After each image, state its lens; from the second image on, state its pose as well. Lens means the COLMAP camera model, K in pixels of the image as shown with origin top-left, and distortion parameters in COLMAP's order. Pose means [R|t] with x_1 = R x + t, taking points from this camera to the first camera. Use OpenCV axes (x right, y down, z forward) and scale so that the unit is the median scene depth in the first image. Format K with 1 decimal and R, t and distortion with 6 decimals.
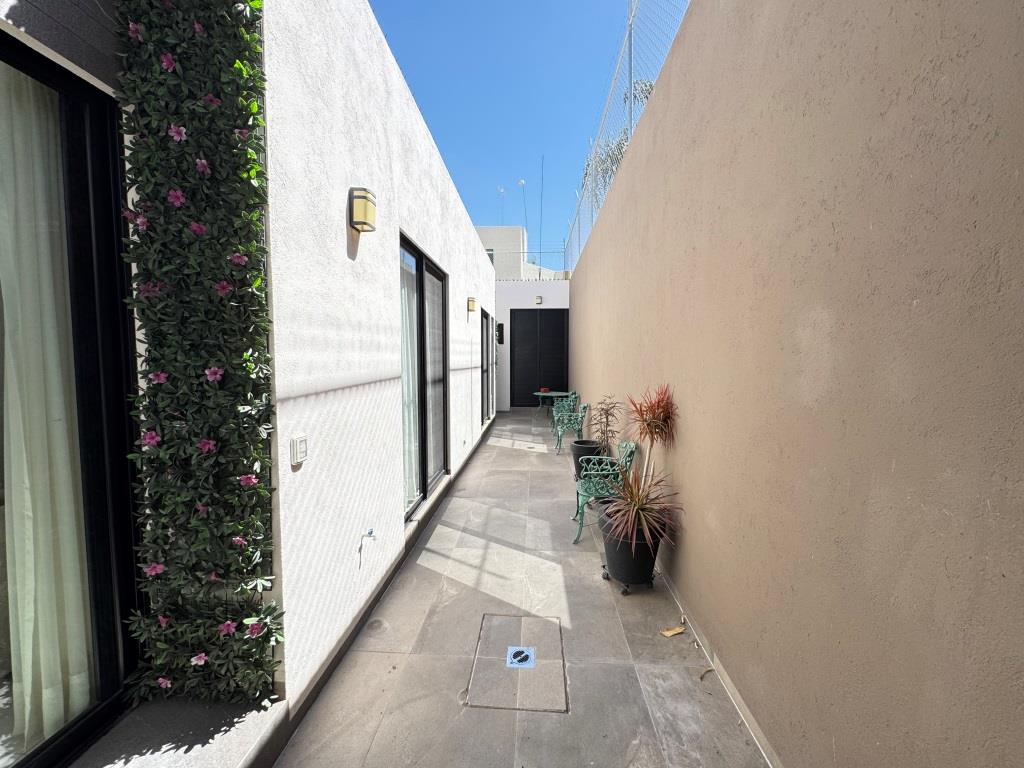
lens RADIAL K [[408.4, 0, 512.3], [0, 408.4, 383.2], [0, 0, 1]] dist [-0.001925, 0.000254]
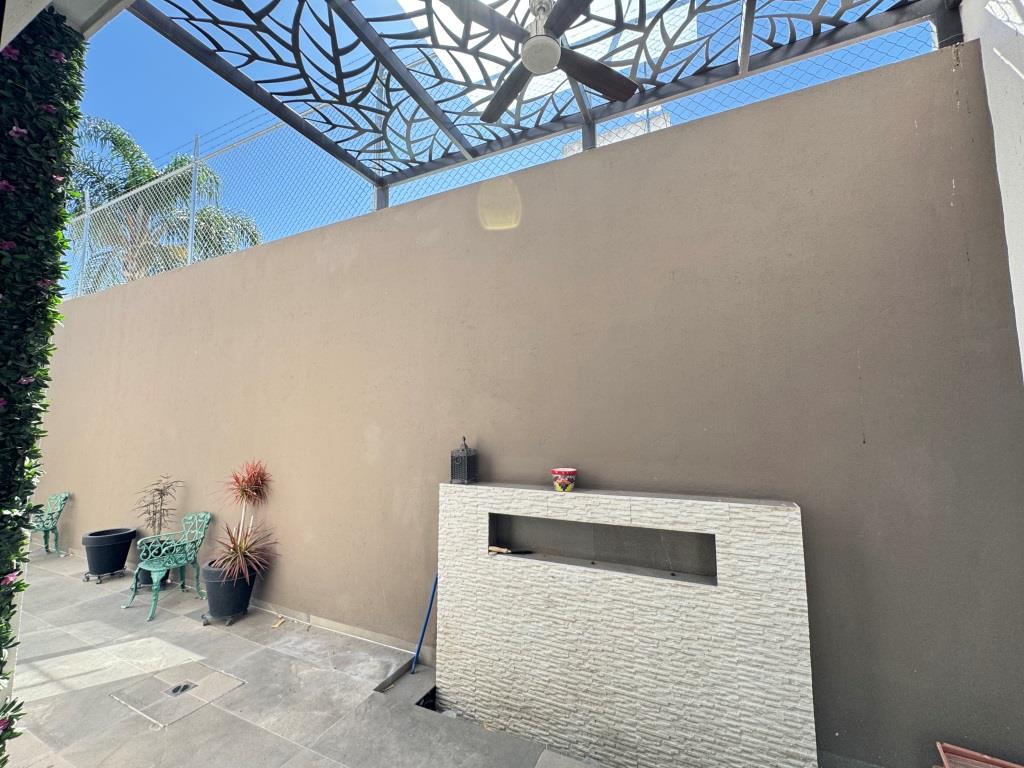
lens RADIAL K [[408.4, 0, 512.3], [0, 408.4, 383.2], [0, 0, 1]] dist [-0.001925, 0.000254]
pose [[0.368103, 0.094516, 0.924969, -0.652147], [0.058823, 0.990460, -0.124618, -0.035183], [-0.927923, 0.100281, 0.359031, -0.378385]]
